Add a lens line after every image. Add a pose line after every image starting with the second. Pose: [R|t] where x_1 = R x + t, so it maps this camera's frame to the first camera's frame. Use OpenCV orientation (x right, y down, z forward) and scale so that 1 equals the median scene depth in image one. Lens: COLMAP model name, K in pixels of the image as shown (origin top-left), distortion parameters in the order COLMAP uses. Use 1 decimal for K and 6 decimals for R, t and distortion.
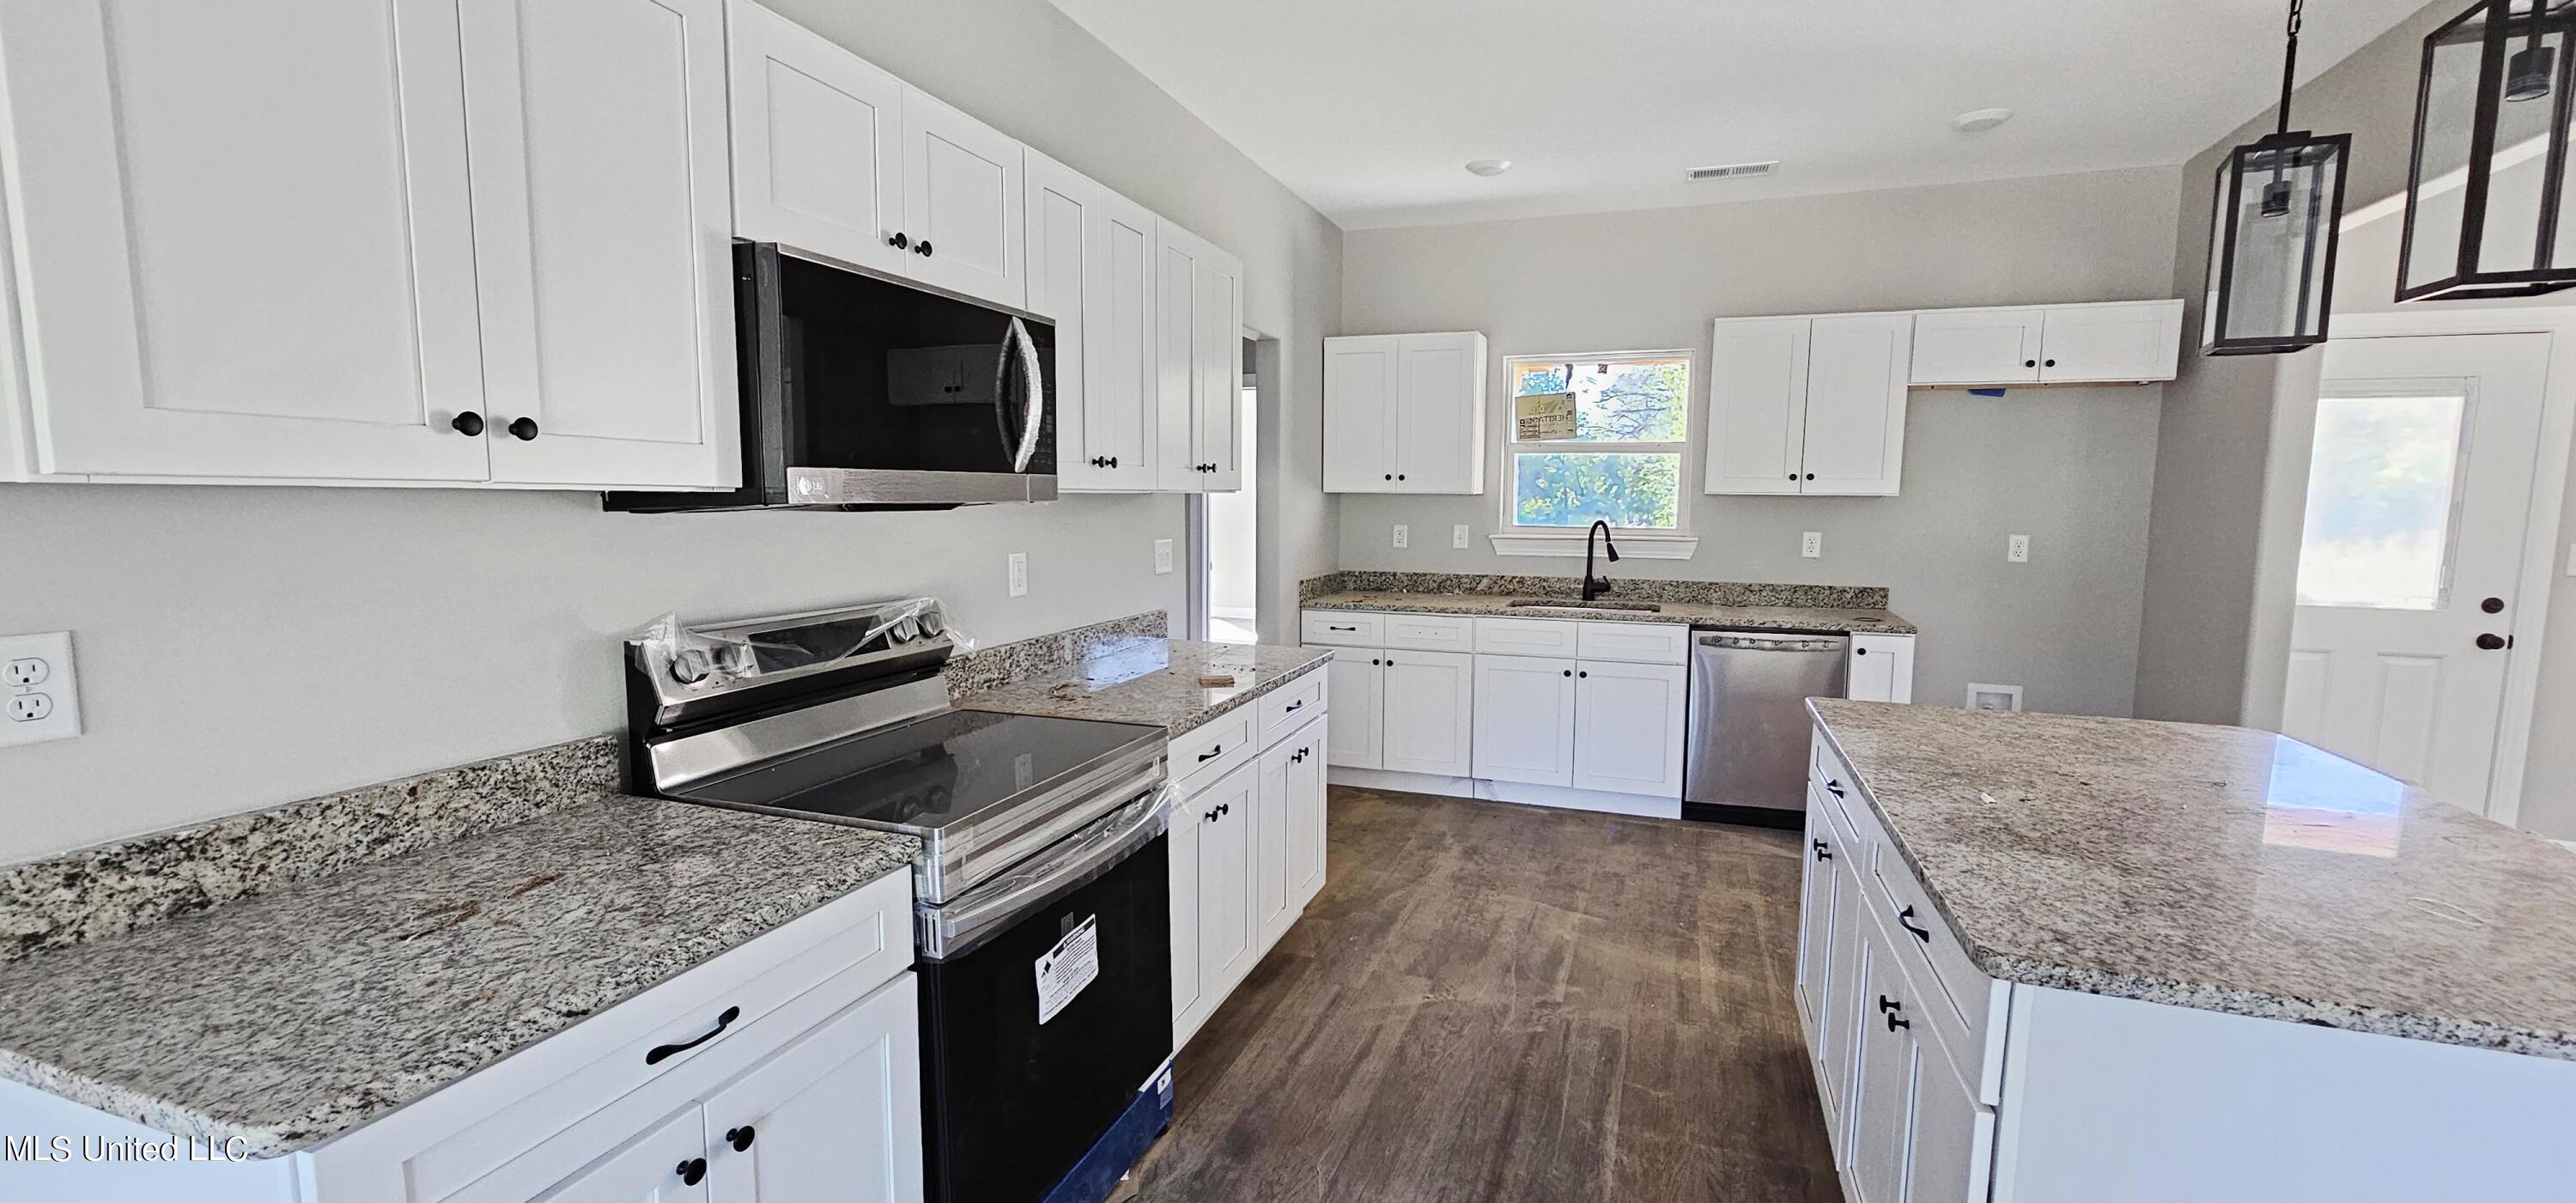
lens RADIAL K [[1055.2, 0, 1304.3], [0, 1055.2, 602.1], [0, 0, 1]] dist [-0.000931, 0.001557]
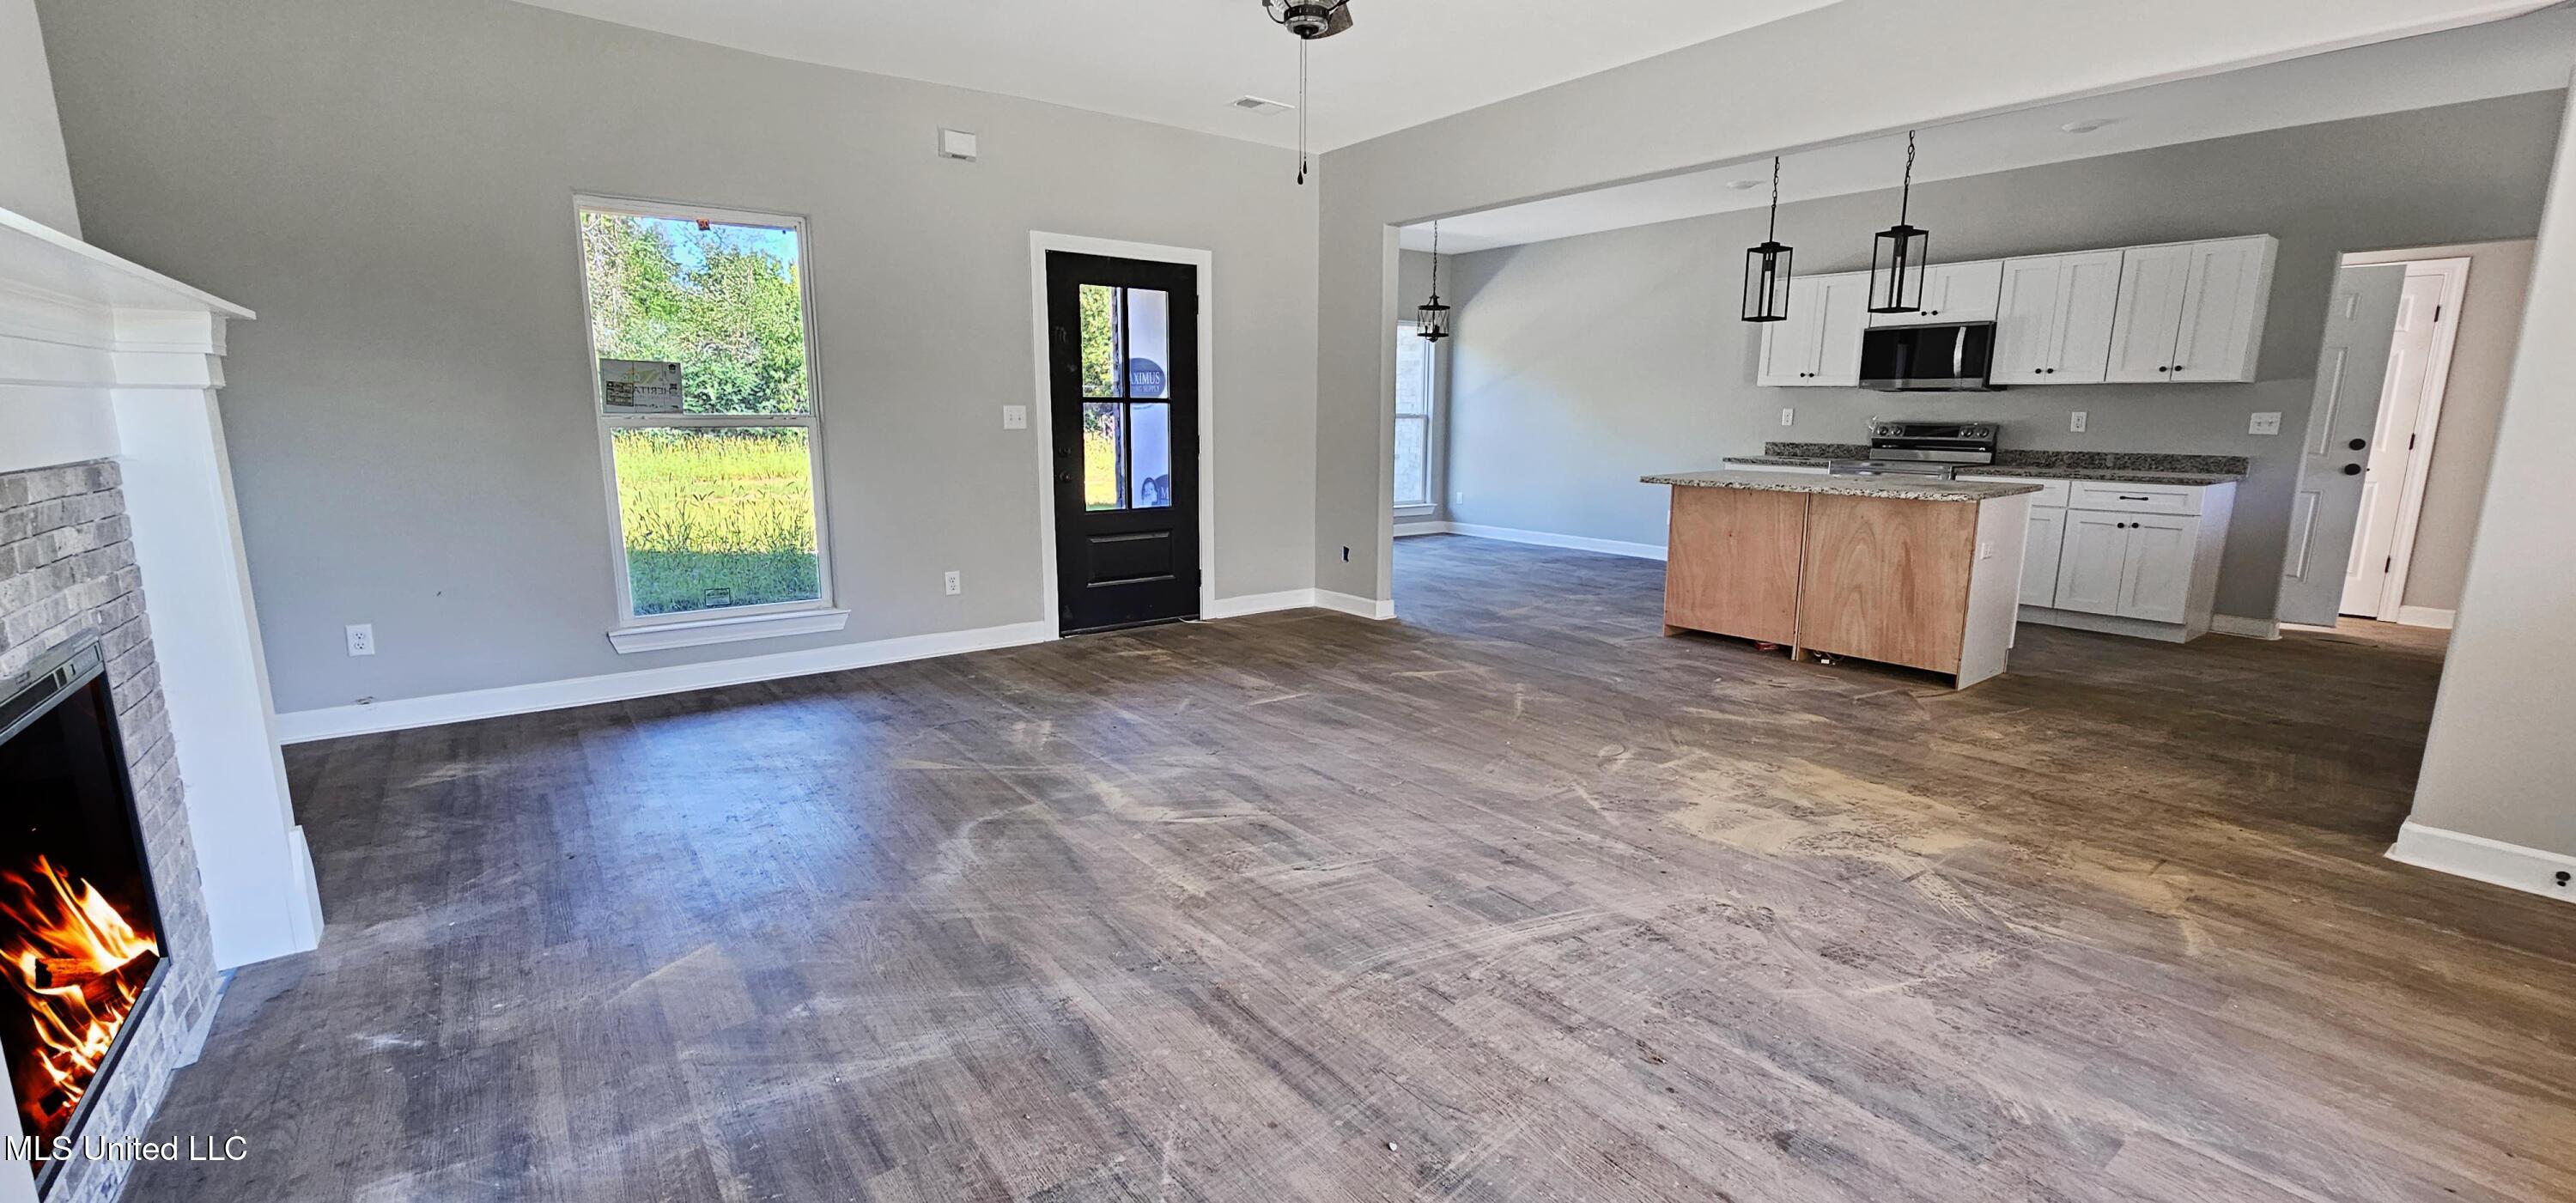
lens RADIAL K [[1055.2, 0, 1289.9], [0, 1055.2, 607.7], [0, 0, 1]] dist [-0.000931, 0.001557]
pose [[-0.545104, 0.147085, -0.825365, 2.293471], [-0.097913, 0.966583, 0.236917, -0.010205], [0.832631, 0.209959, -0.512487, 0.742283]]
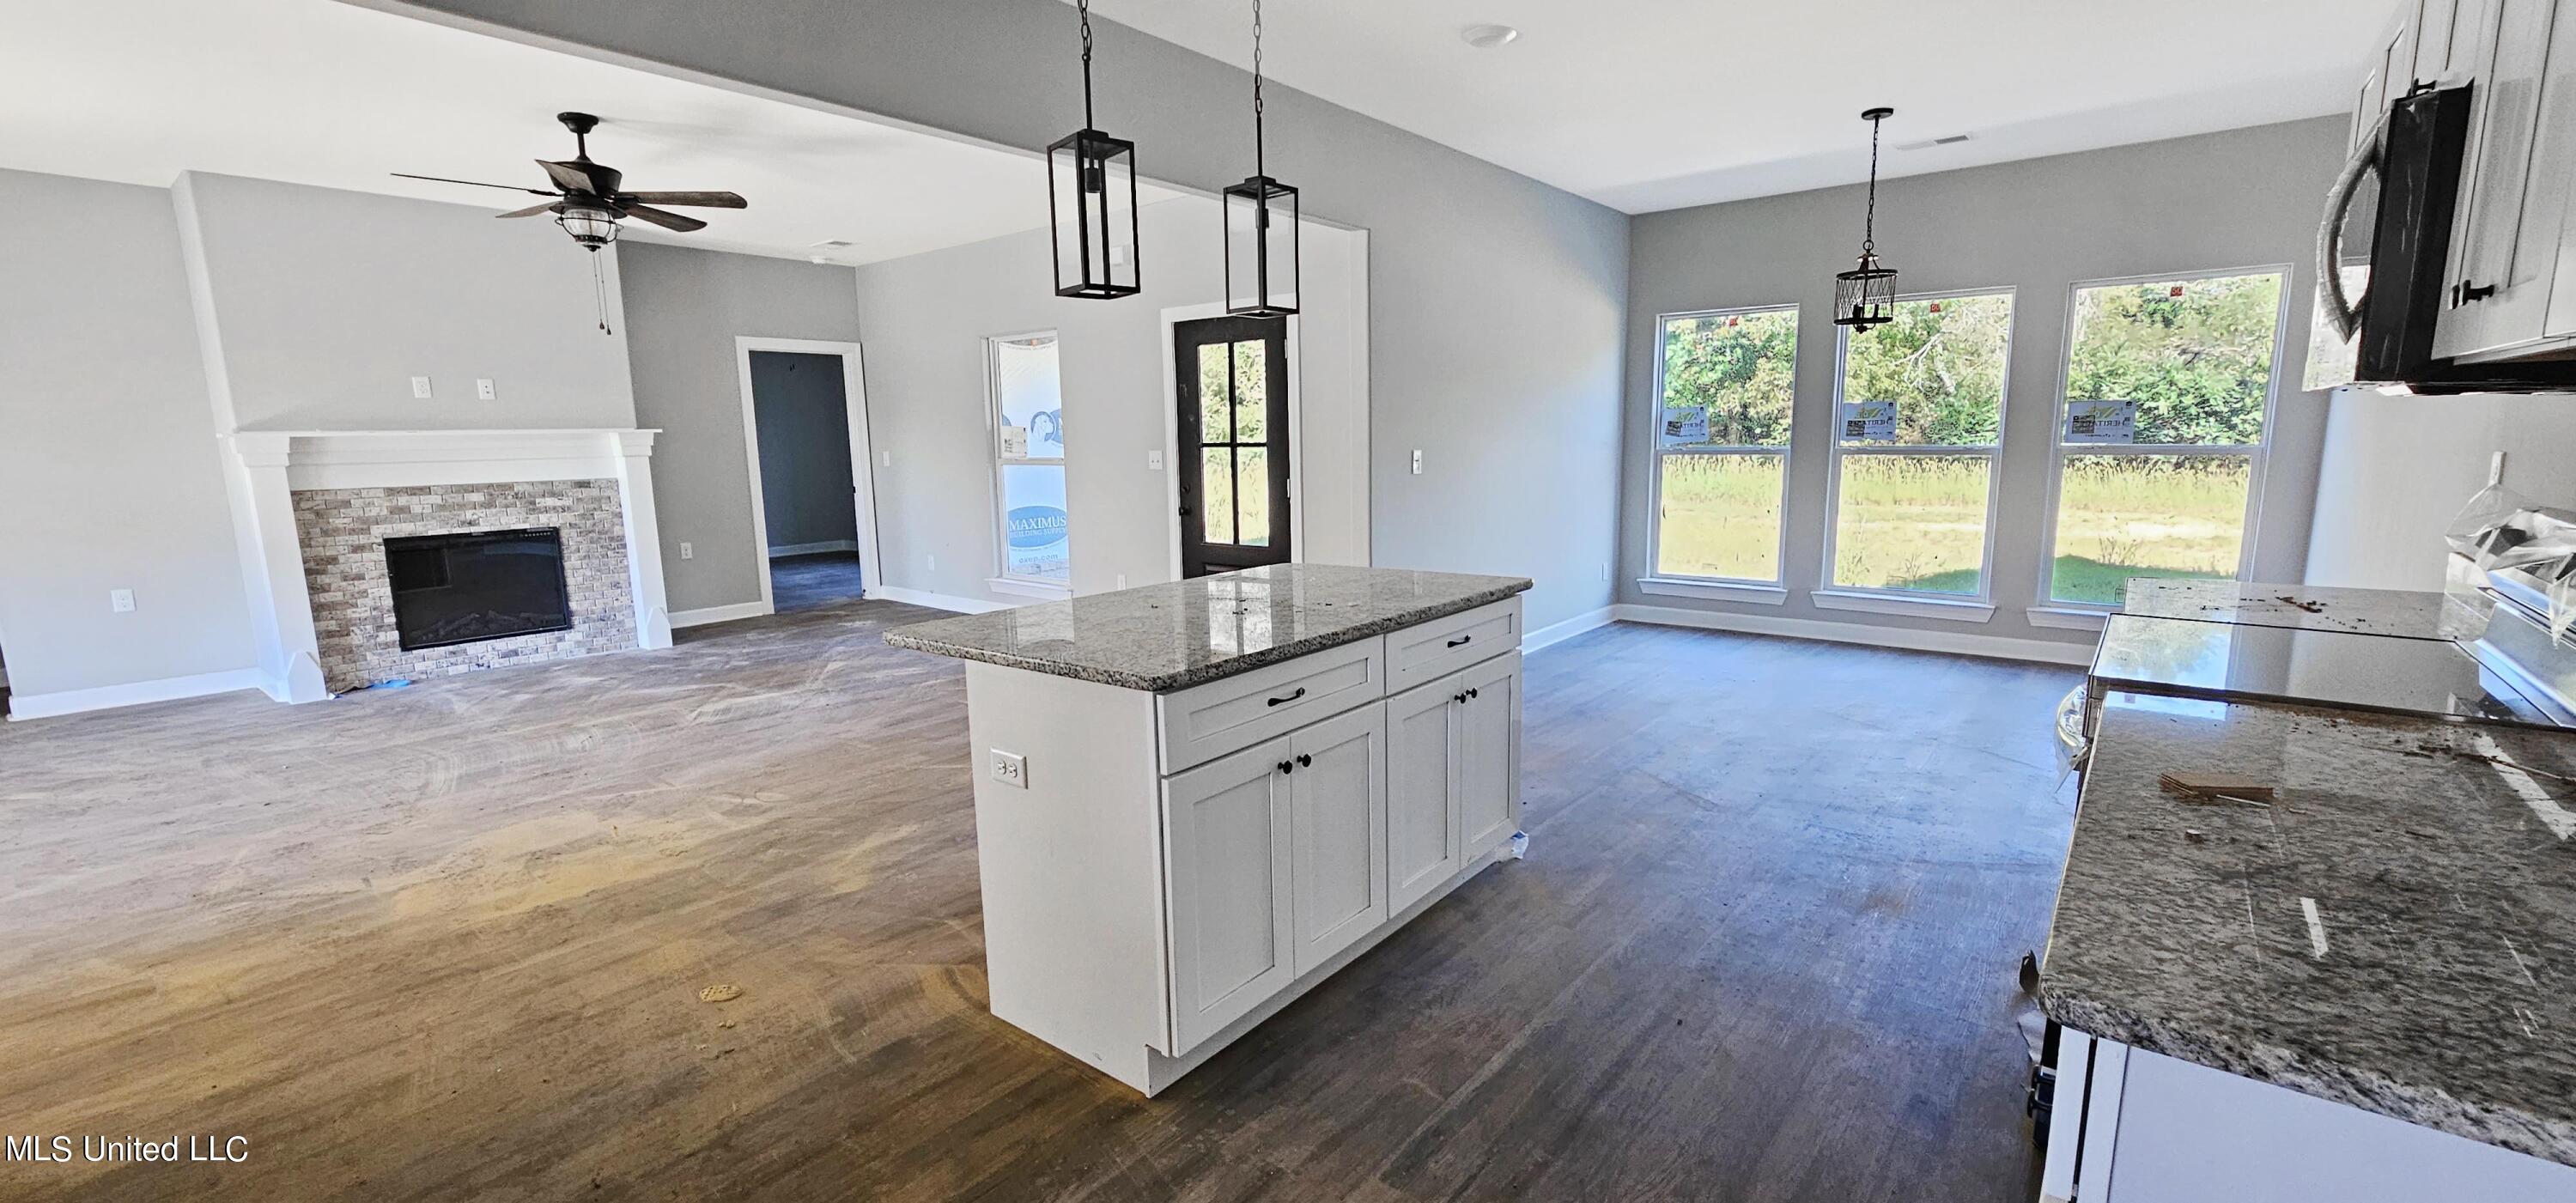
lens RADIAL K [[1055.2, 0, 1299.3], [0, 1055.2, 614.7], [0, 0, 1]] dist [-0.000931, 0.001557]
pose [[-0.944072, -0.045653, 0.326565, 0.141991], [0.046954, 0.961665, 0.270177, -0.118655], [-0.326380, 0.270400, -0.905737, 1.332912]]
